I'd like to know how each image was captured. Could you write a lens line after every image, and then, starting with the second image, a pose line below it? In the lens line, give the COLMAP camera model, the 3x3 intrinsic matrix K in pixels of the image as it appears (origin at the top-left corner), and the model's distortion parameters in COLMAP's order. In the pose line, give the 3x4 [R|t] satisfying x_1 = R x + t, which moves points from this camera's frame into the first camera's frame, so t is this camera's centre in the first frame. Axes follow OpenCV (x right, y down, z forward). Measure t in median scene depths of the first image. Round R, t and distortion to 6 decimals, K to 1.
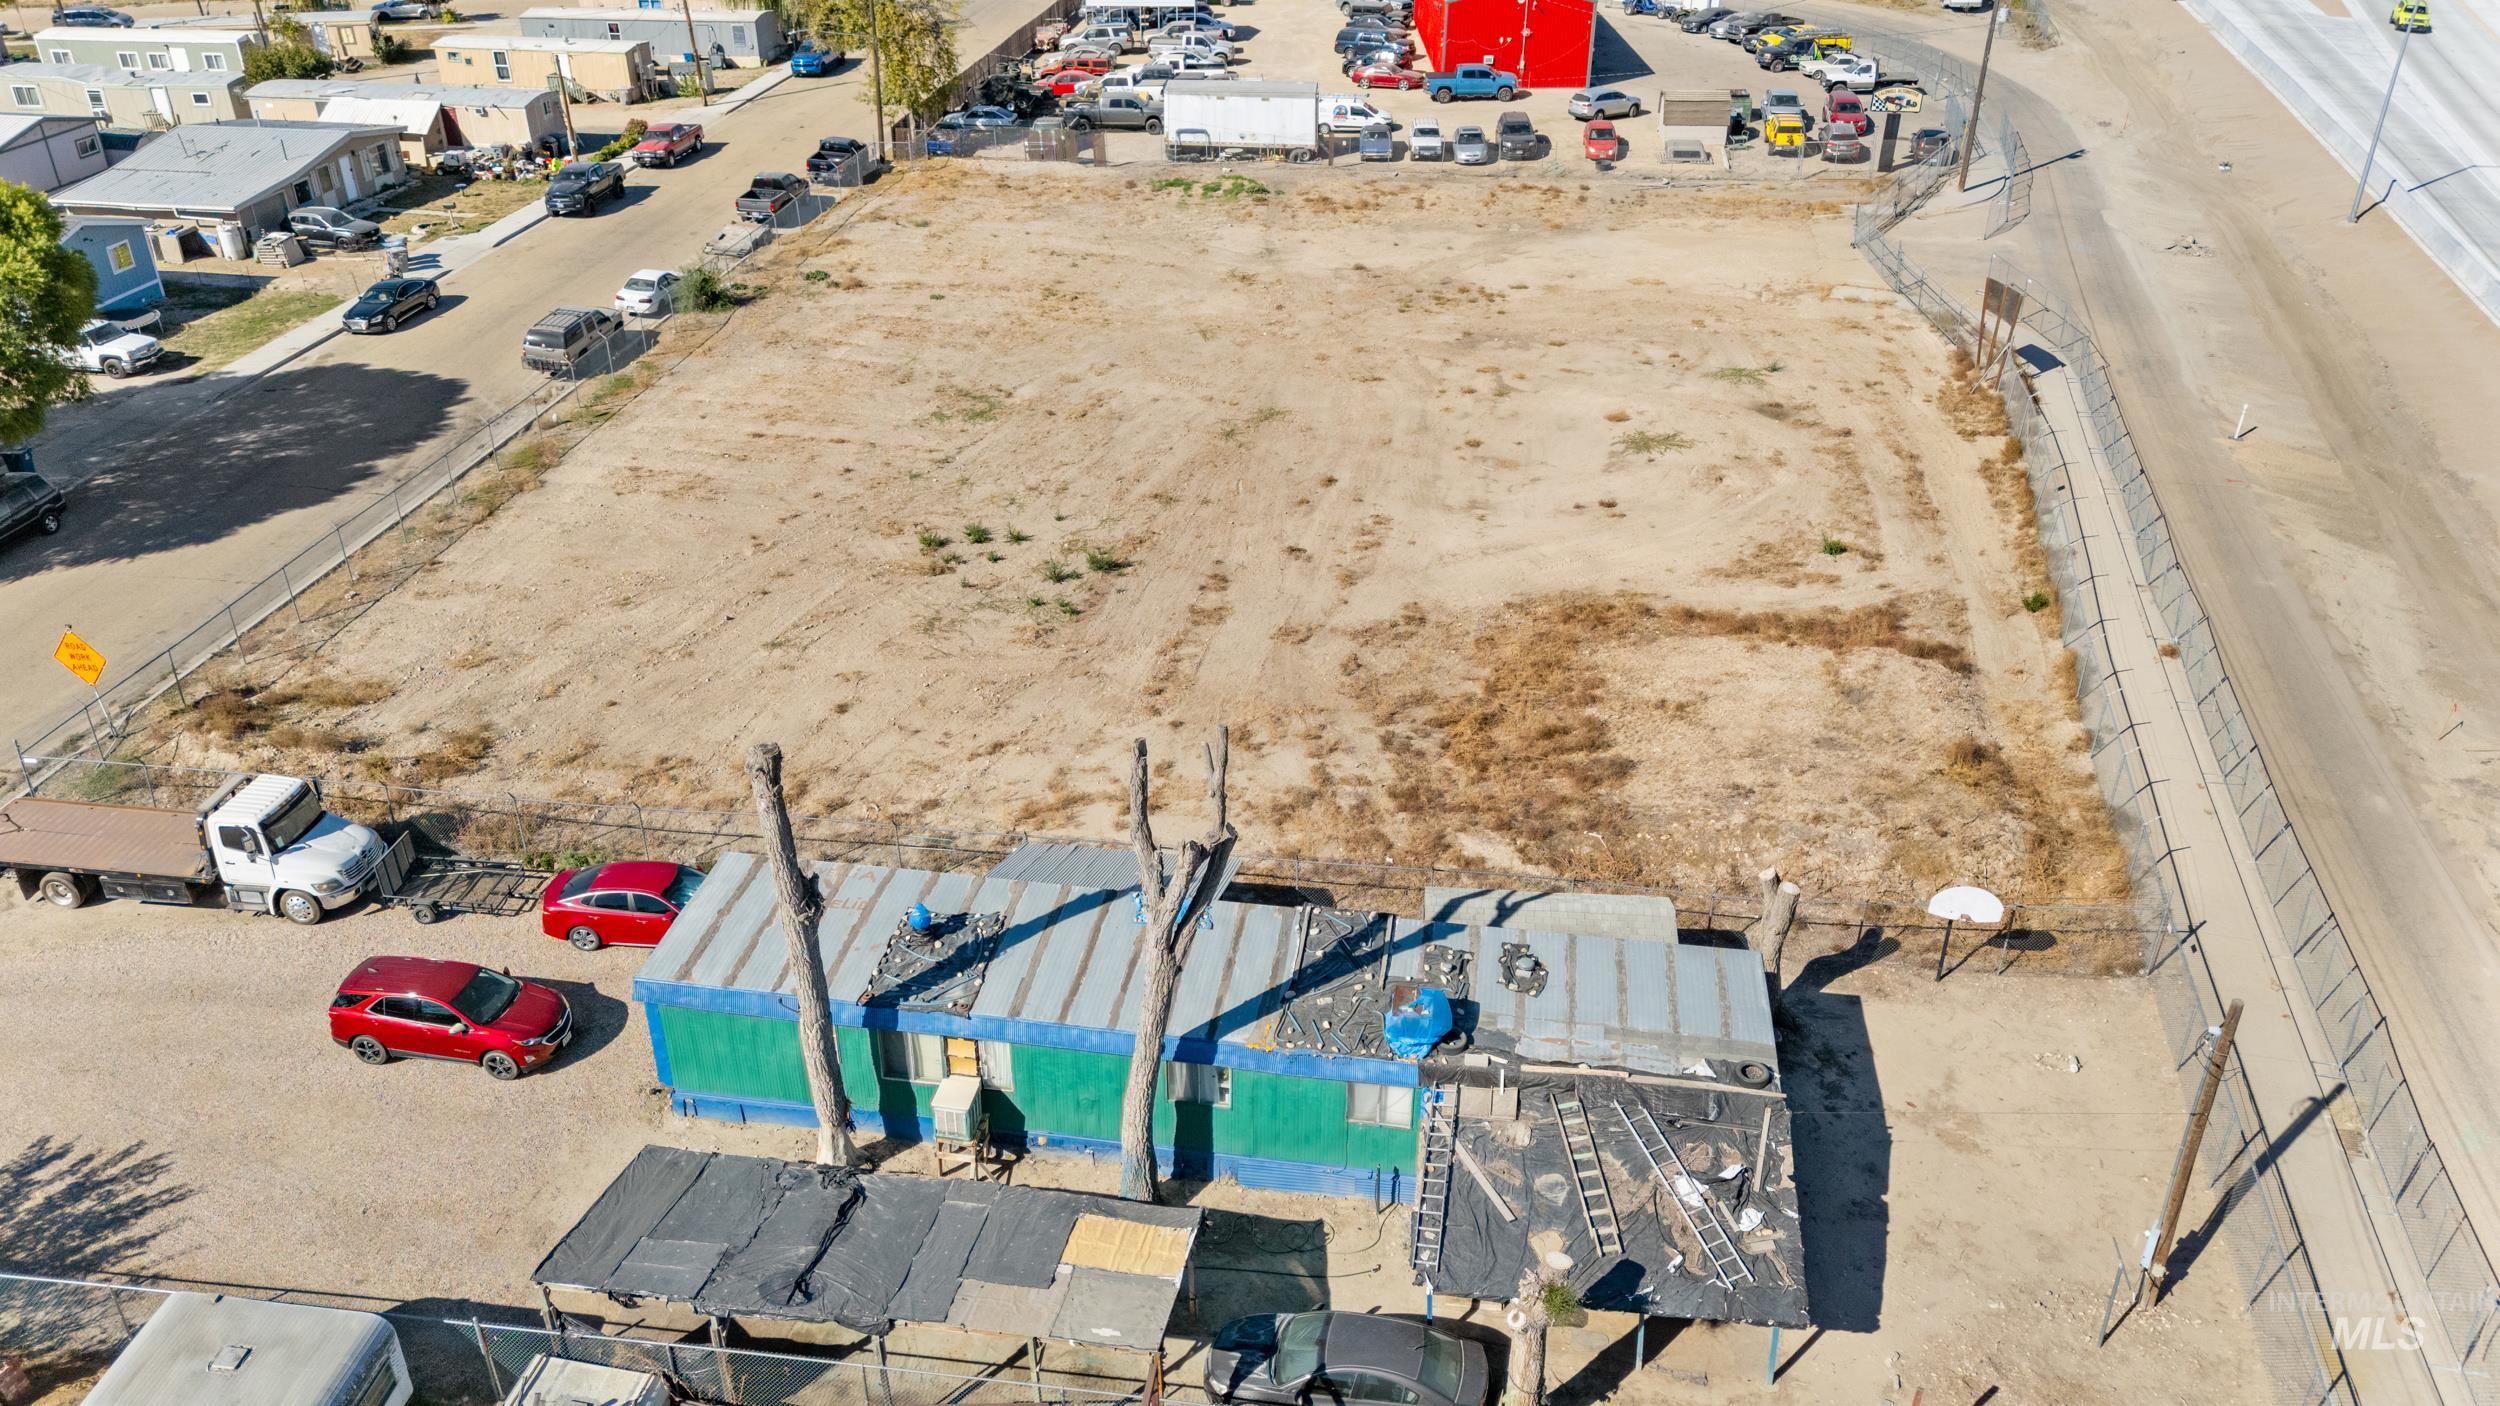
lens RADIAL K [[1823.7, 0, 1230.3], [0, 1823.7, 736.2], [0, 0, 1]] dist [0.097677, -0.140322]
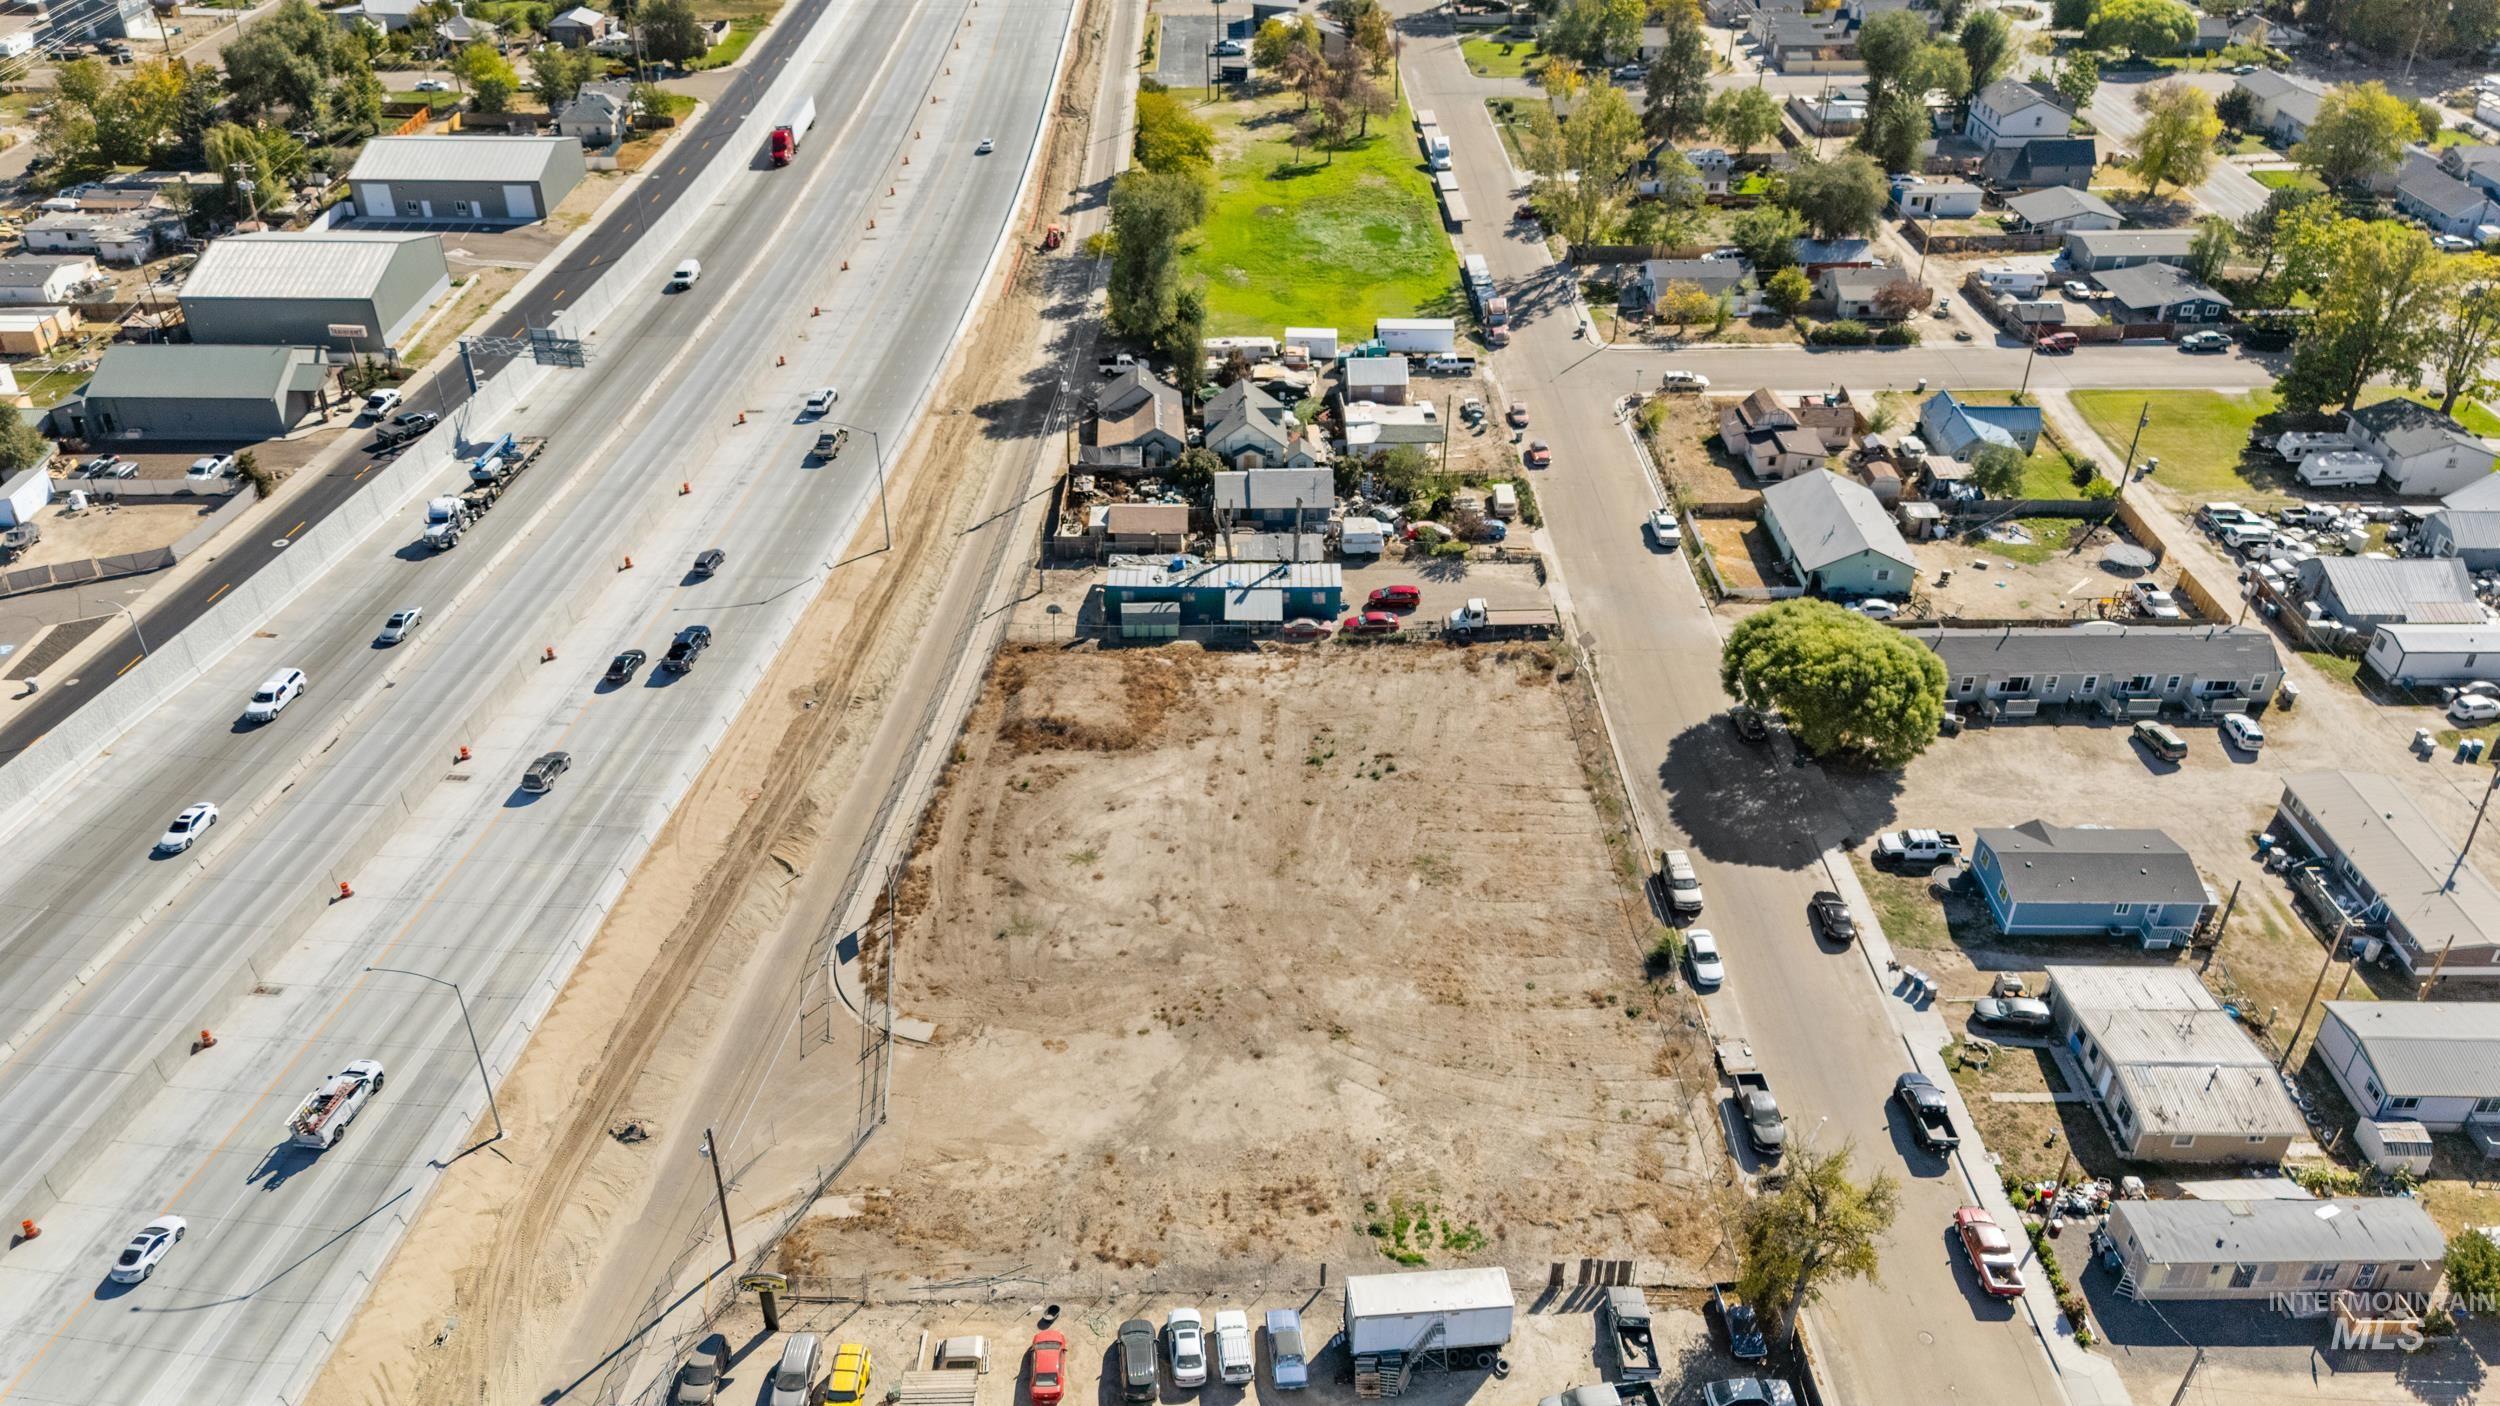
lens RADIAL K [[1853.0, 0, 1228.2], [0, 1853.0, 692.2], [0, 0, 1]] dist [0.117269, -0.143200]
pose [[-0.988087, 0.081794, -0.130364, 0.323294], [-0.079942, 0.451048, 0.888912, -2.071484], [0.131508, 0.888744, -0.439136, 1.755709]]
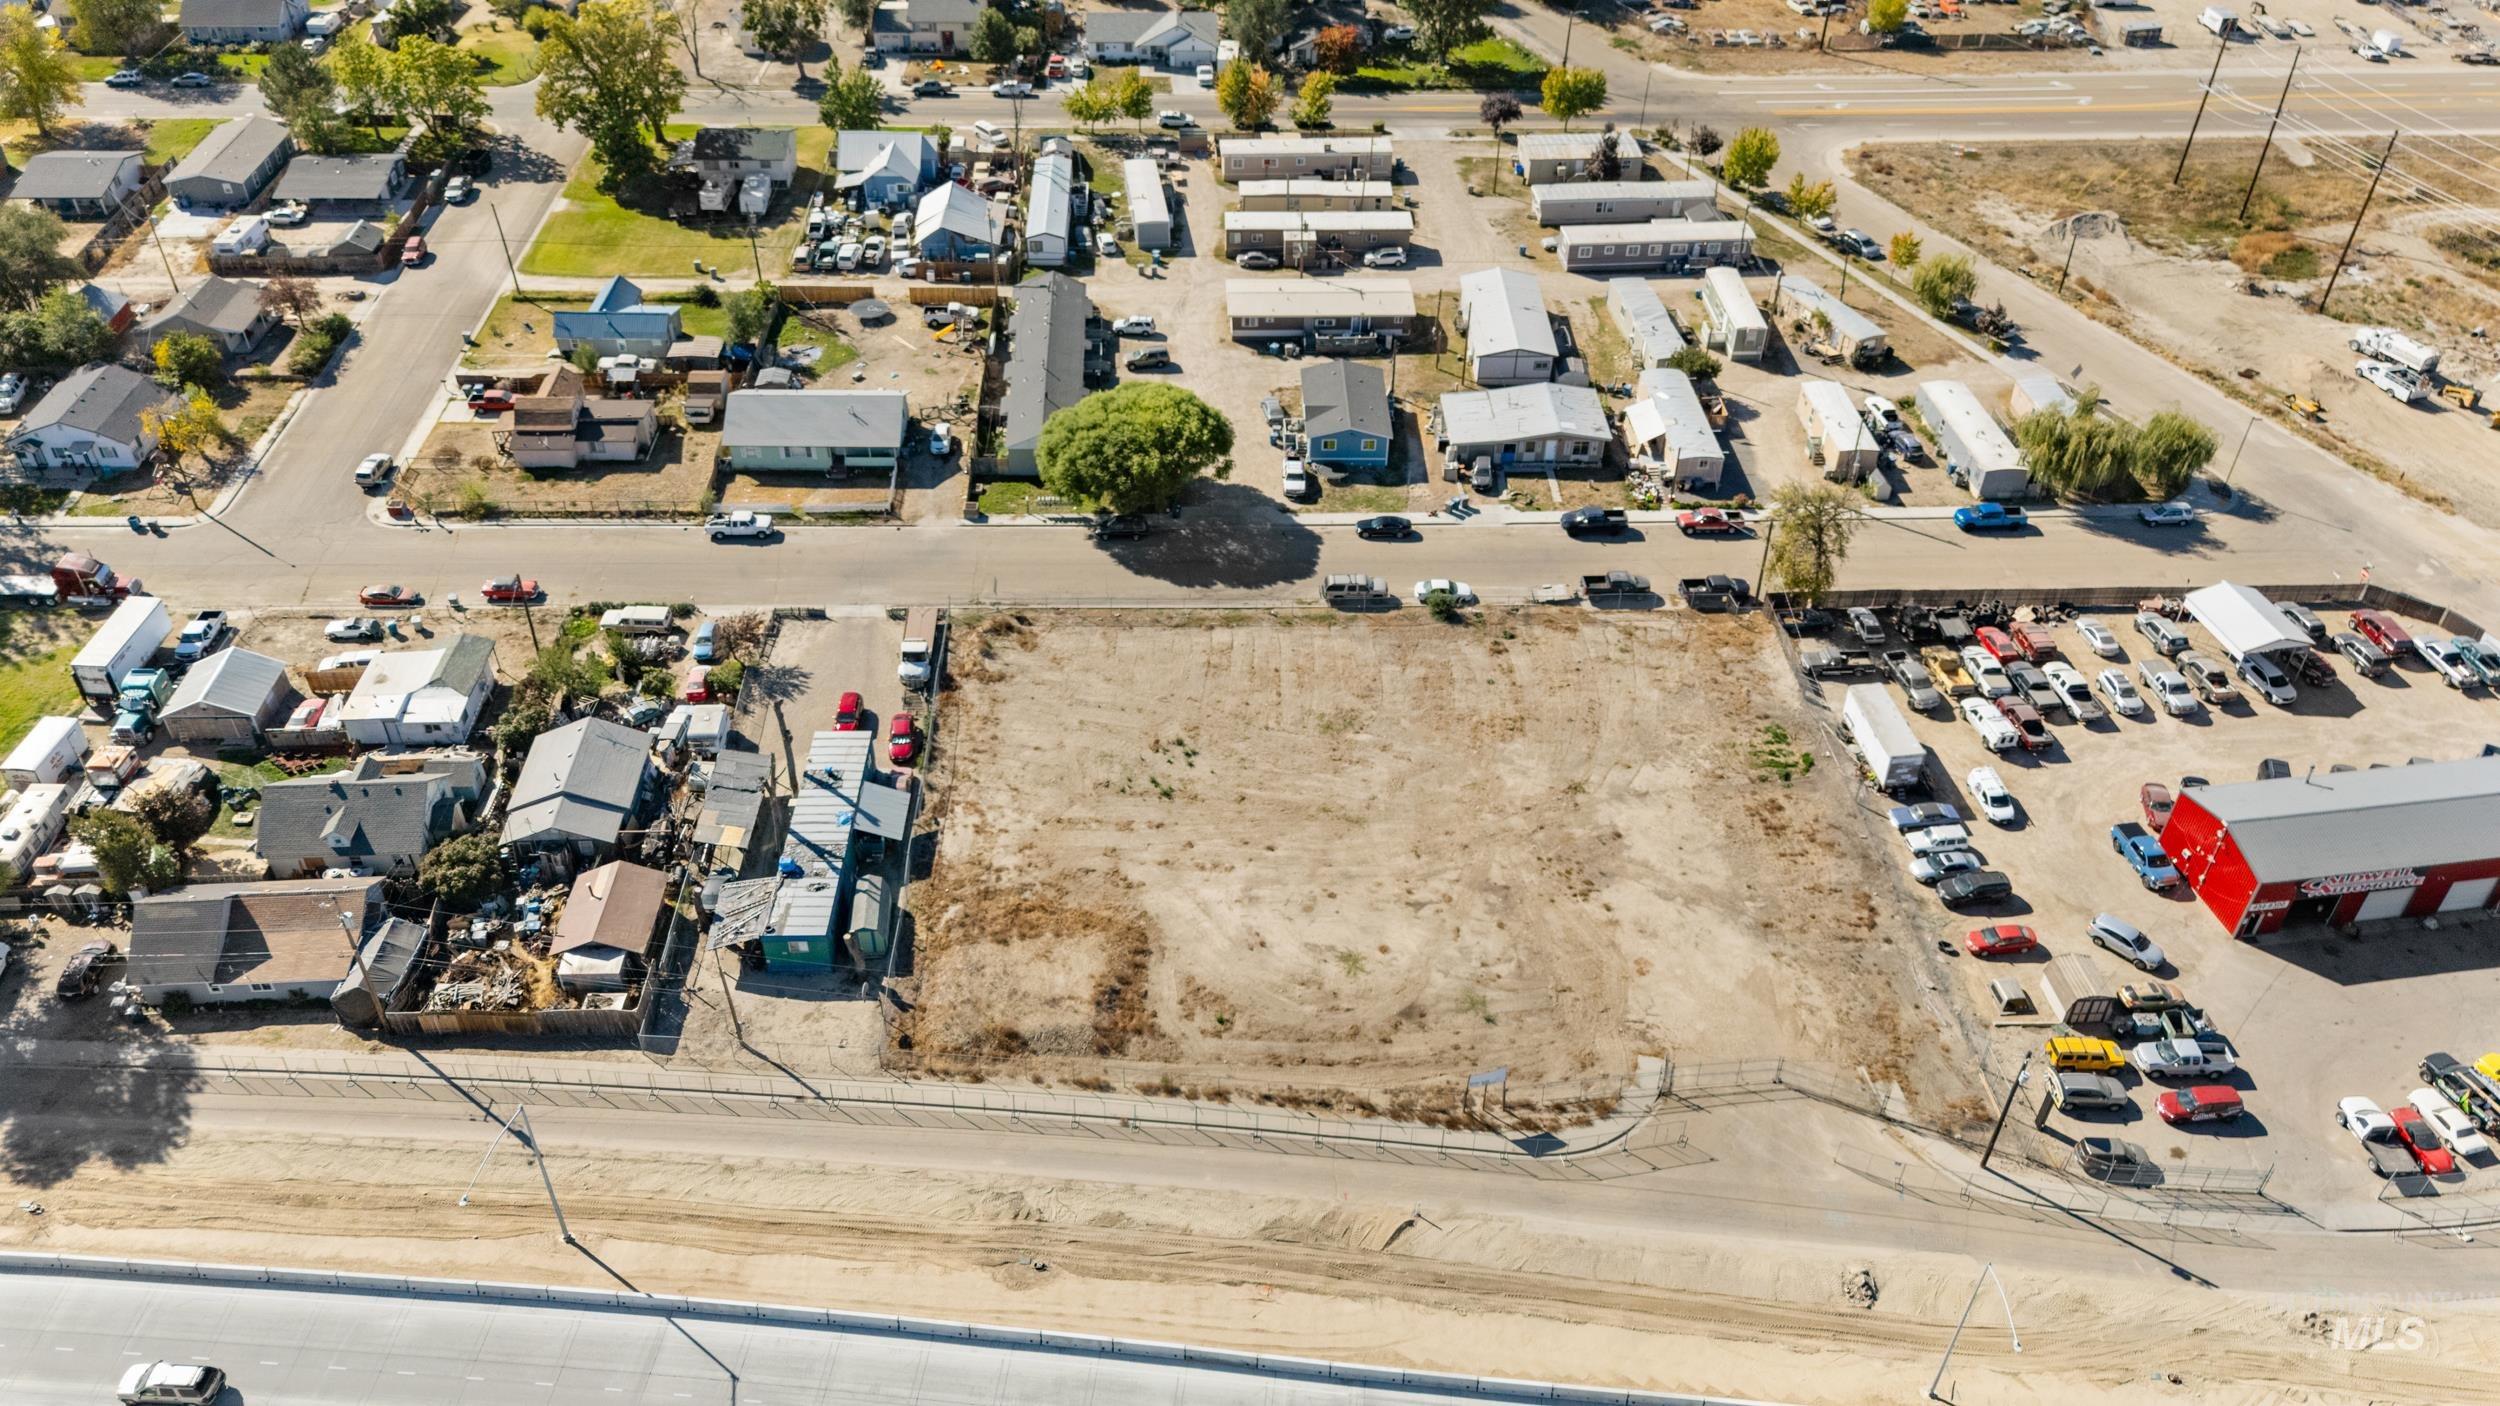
lens RADIAL K [[1853.0, 0, 1228.2], [0, 1853.0, 692.2], [0, 0, 1]] dist [0.117269, -0.143200]
pose [[0.174025, 0.617056, -0.767436, 1.491855], [-0.510677, 0.722893, 0.465440, -1.176536], [0.841976, 0.310914, 0.440917, -0.028370]]
